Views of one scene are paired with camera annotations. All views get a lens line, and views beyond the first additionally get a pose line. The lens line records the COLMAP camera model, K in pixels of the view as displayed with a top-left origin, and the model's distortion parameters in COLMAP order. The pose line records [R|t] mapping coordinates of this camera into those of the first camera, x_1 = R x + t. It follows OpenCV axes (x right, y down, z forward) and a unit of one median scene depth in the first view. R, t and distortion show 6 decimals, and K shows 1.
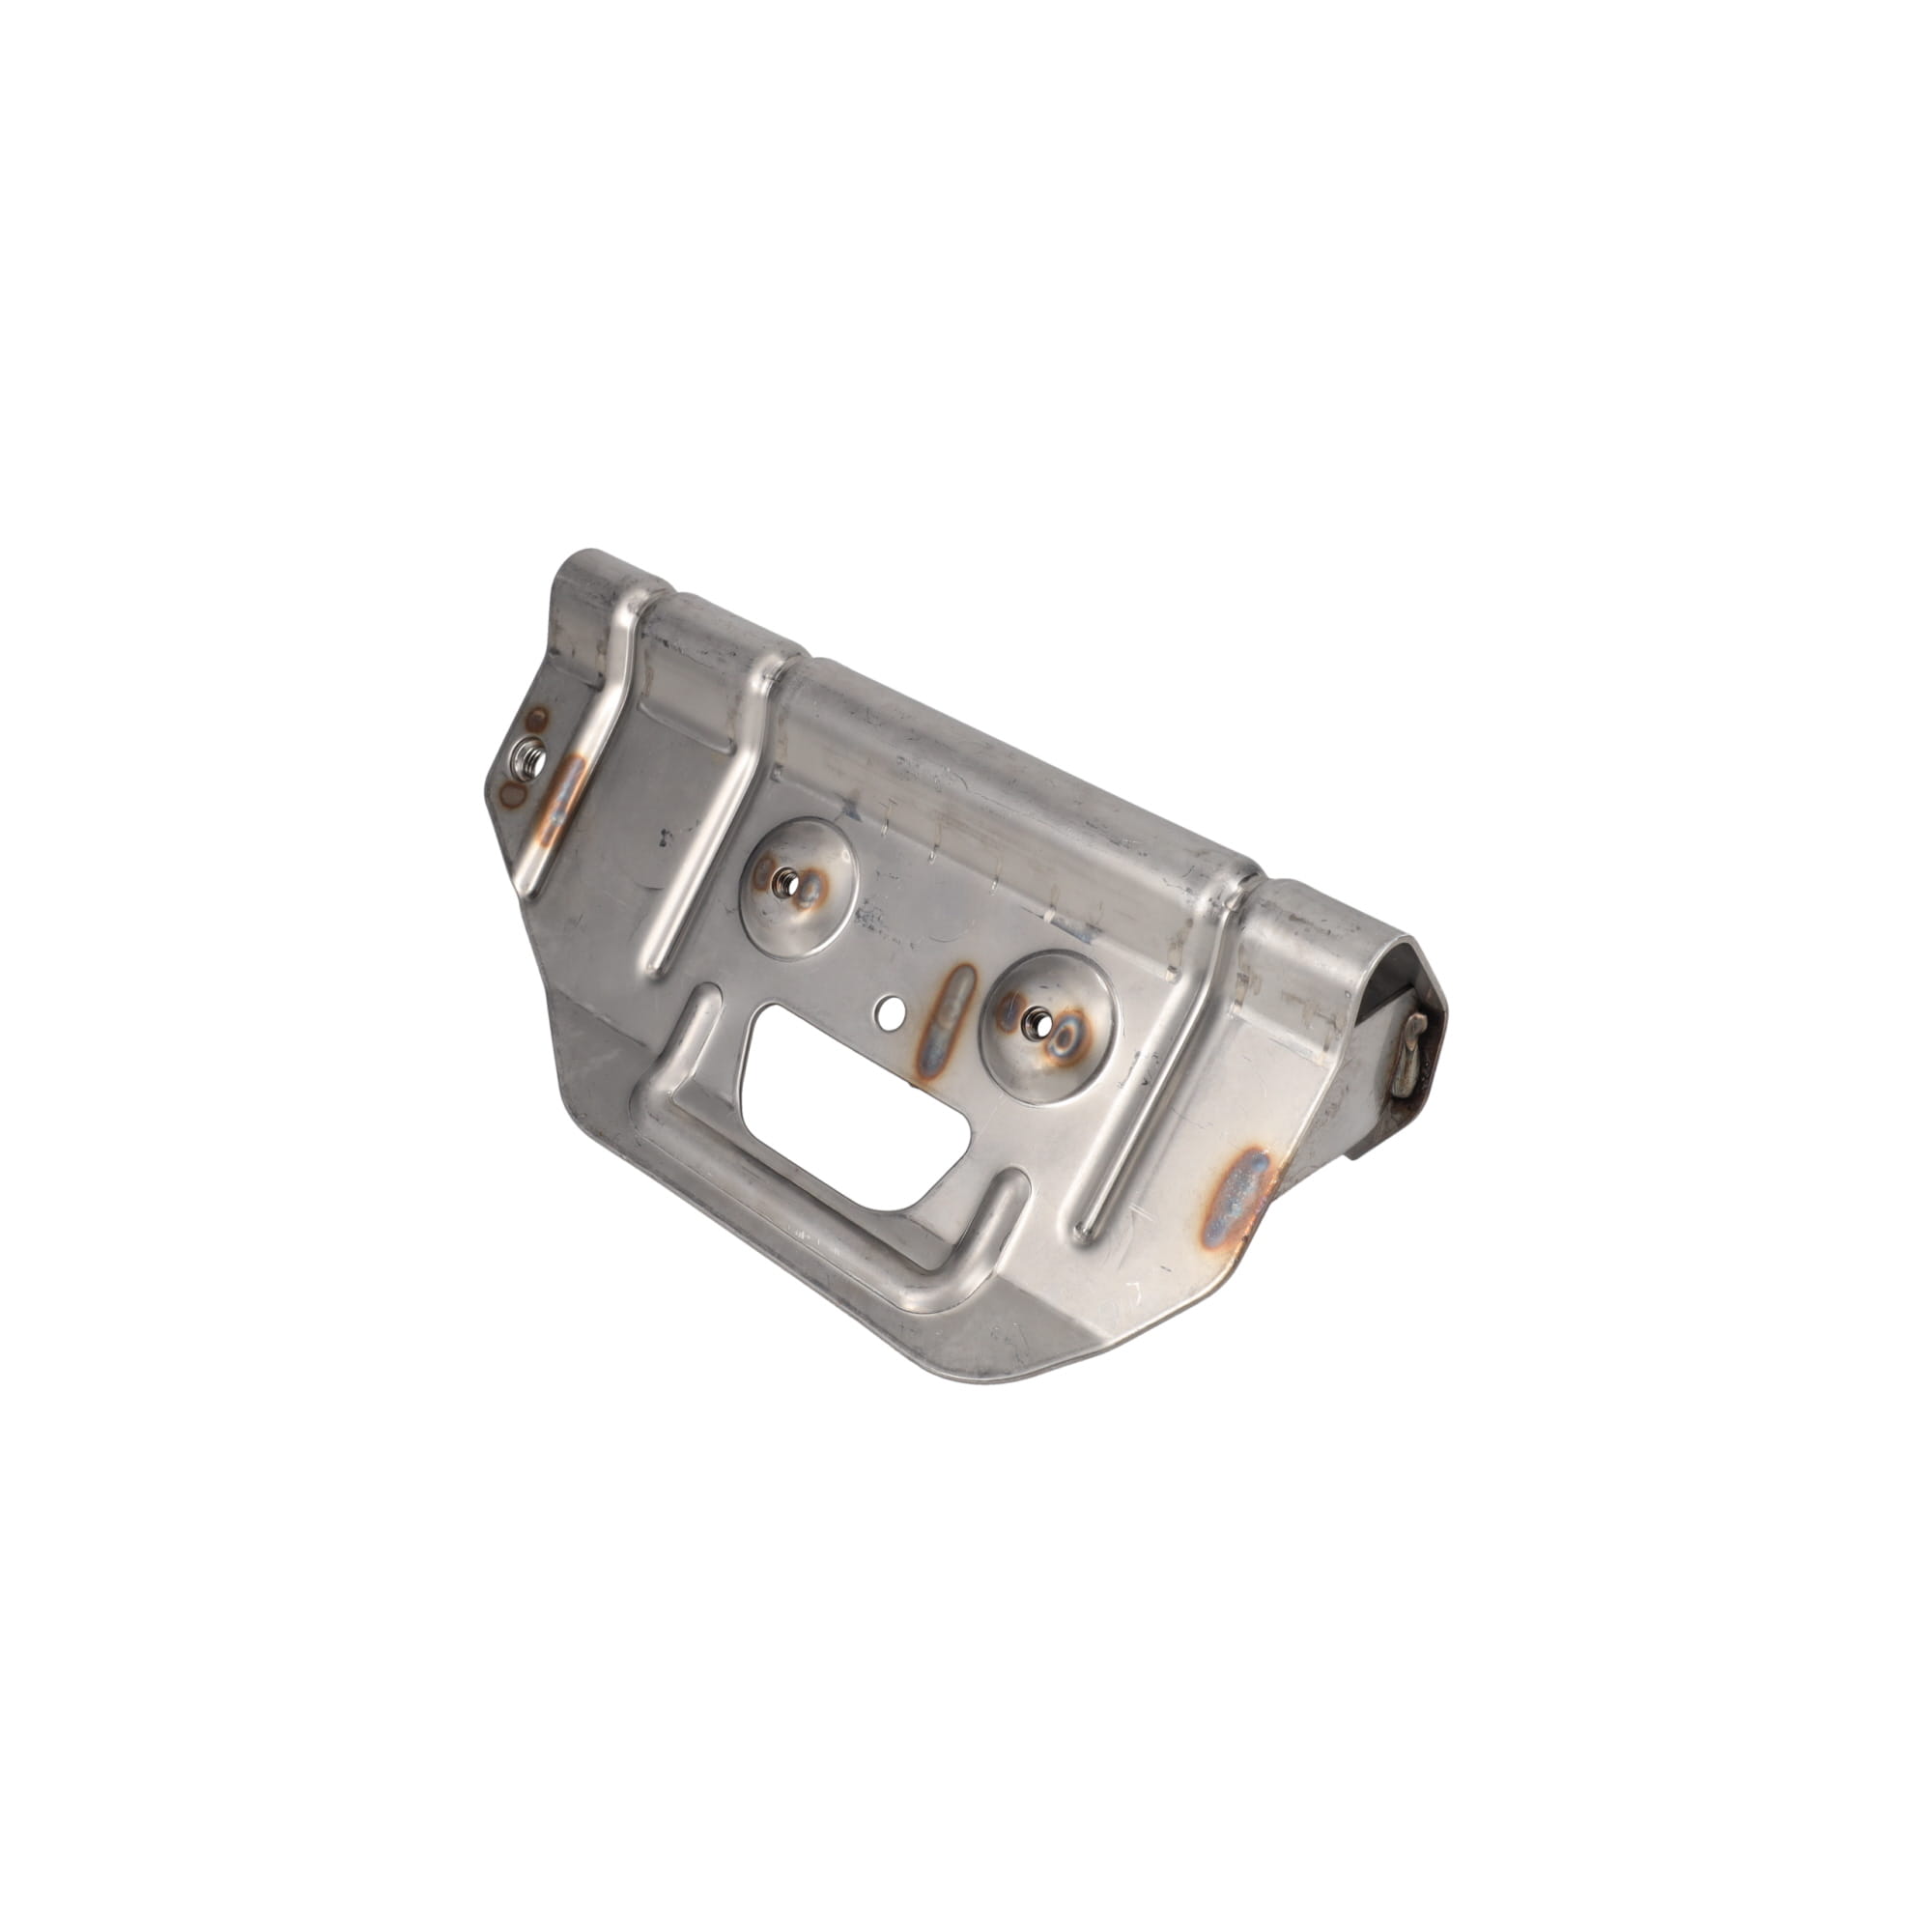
lens RADIAL K [[2343.3, 0, 1013.9], [0, 2343.3, 965.1], [0, 0, 1]] dist [-0.000264, -0.000117]
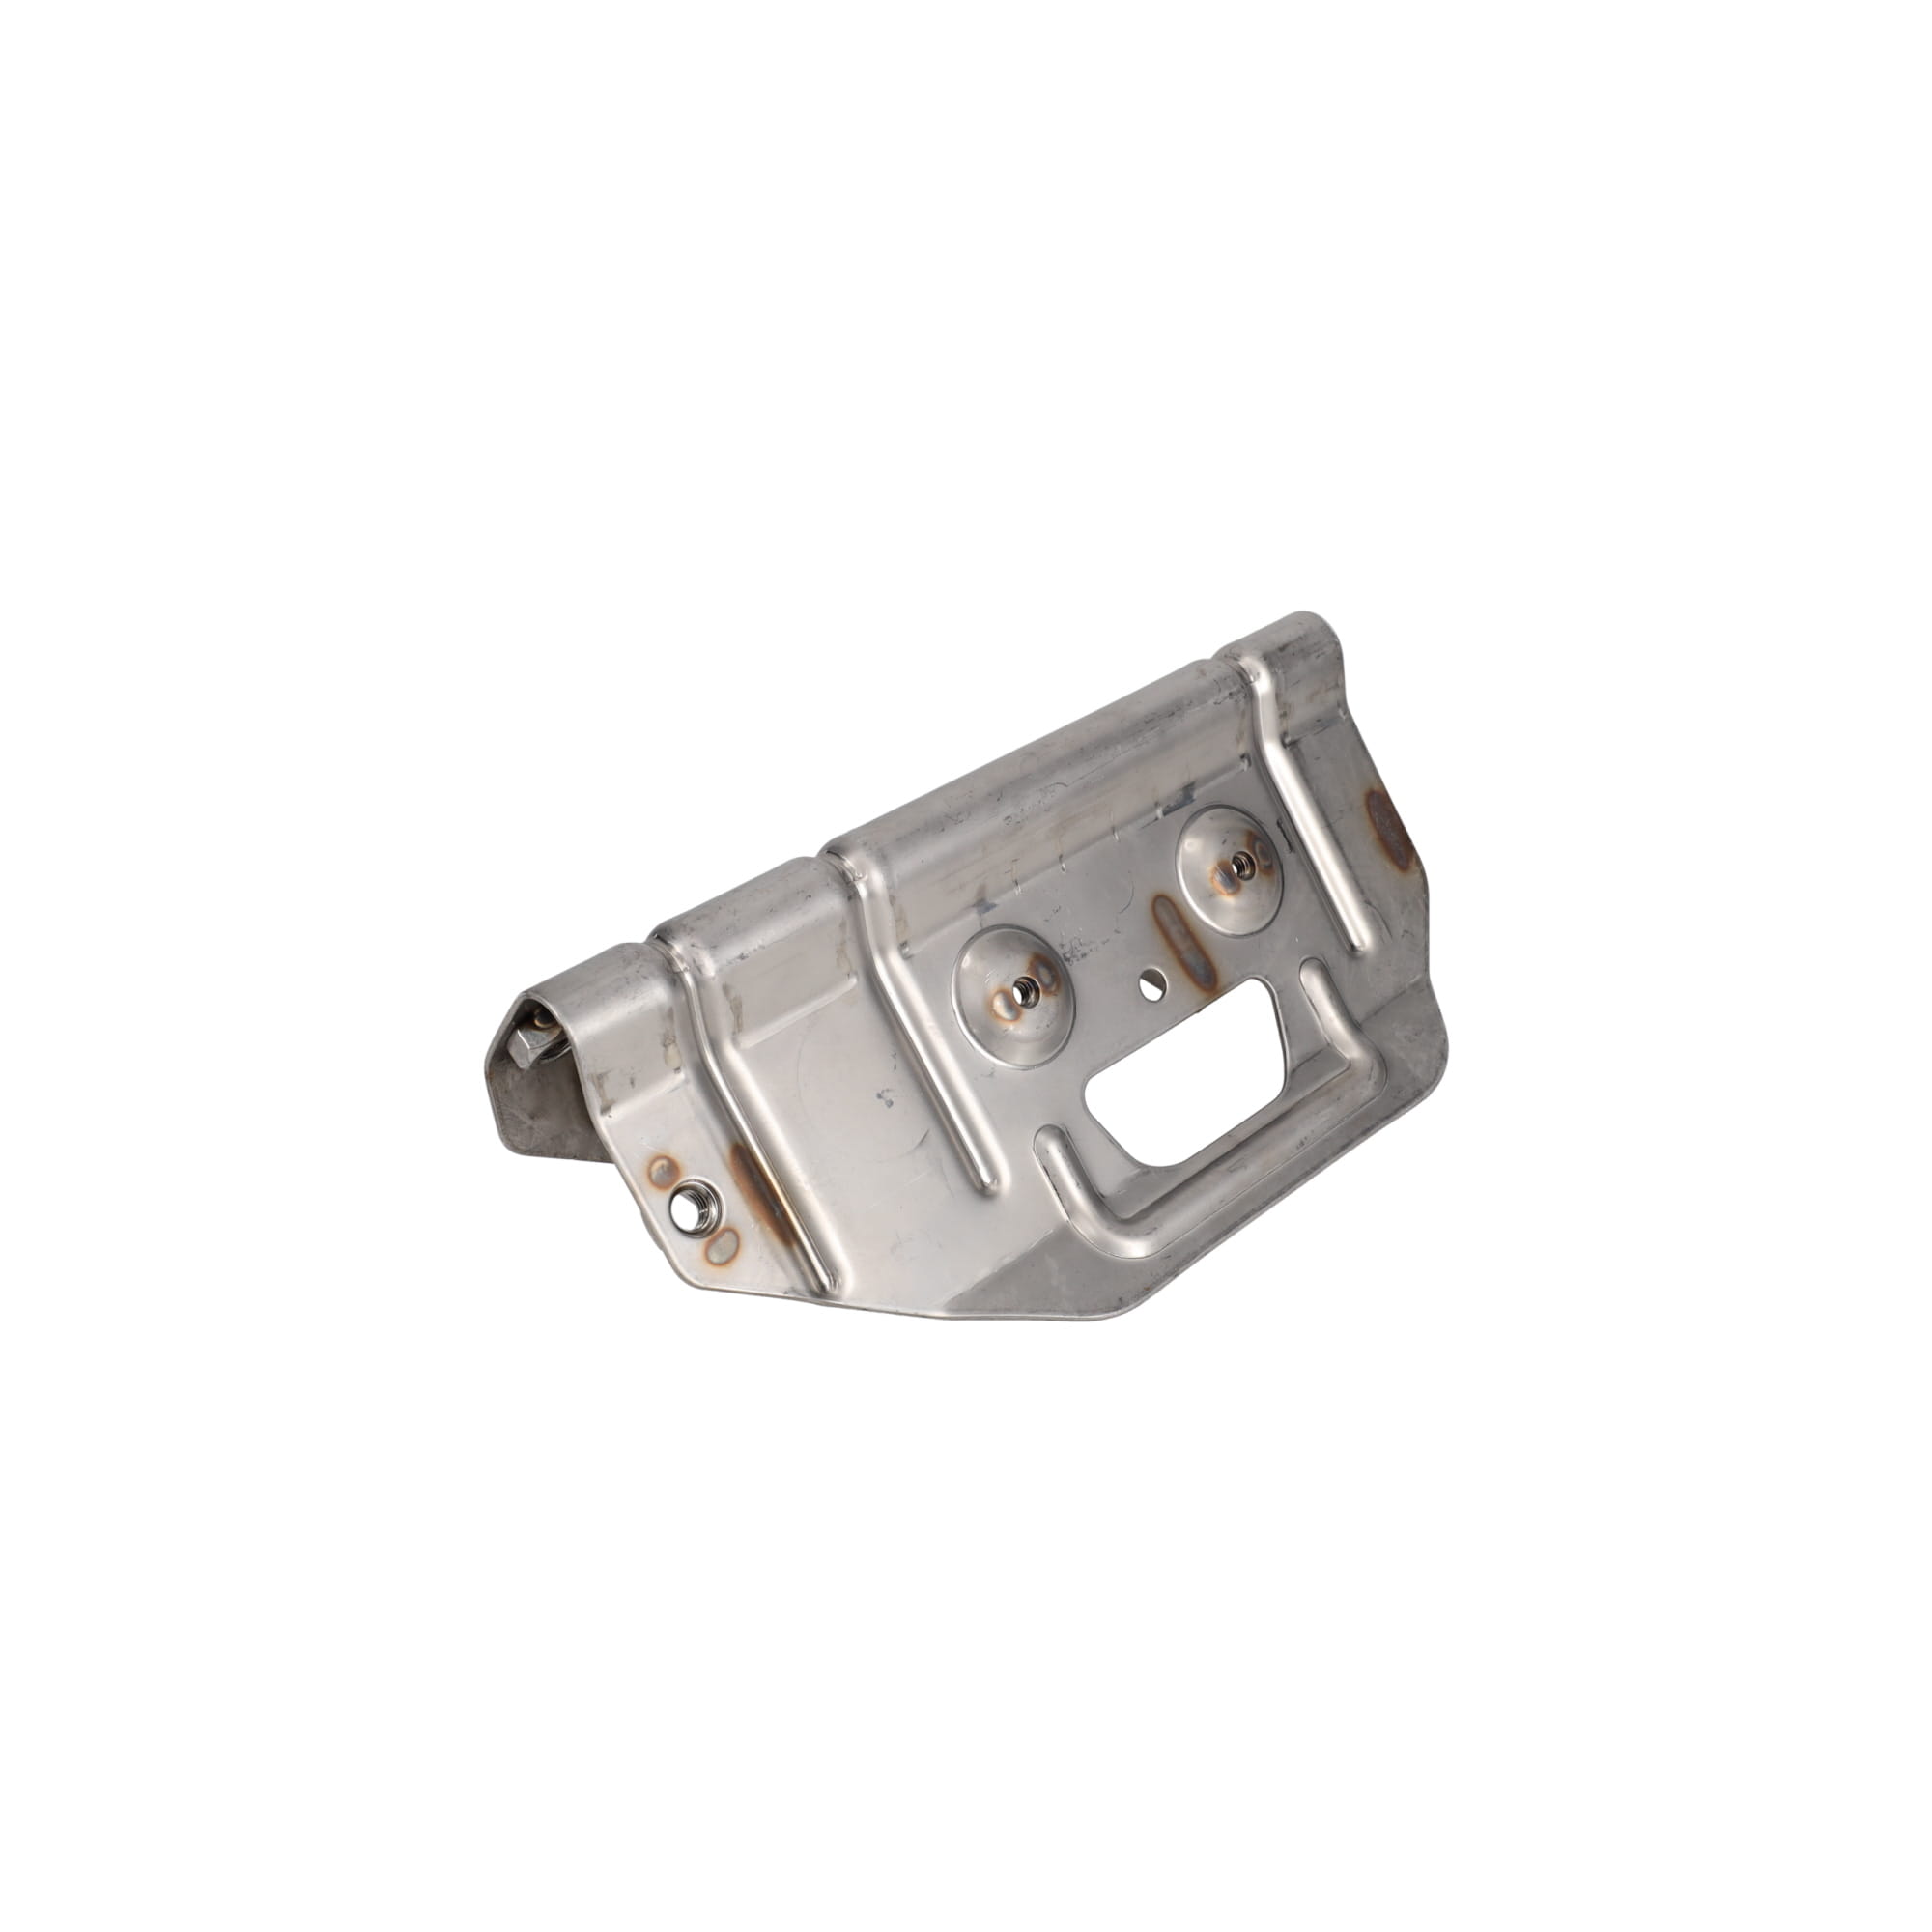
lens RADIAL K [[2343.3, 0, 1013.9], [0, 2343.3, 965.1], [0, 0, 1]] dist [-0.000264, -0.000117]
pose [[0.030447, -0.571145, 0.820285, -0.946837], [0.577124, 0.680091, 0.452110, -0.517302], [-0.816089, 0.459640, 0.350328, 0.674371]]
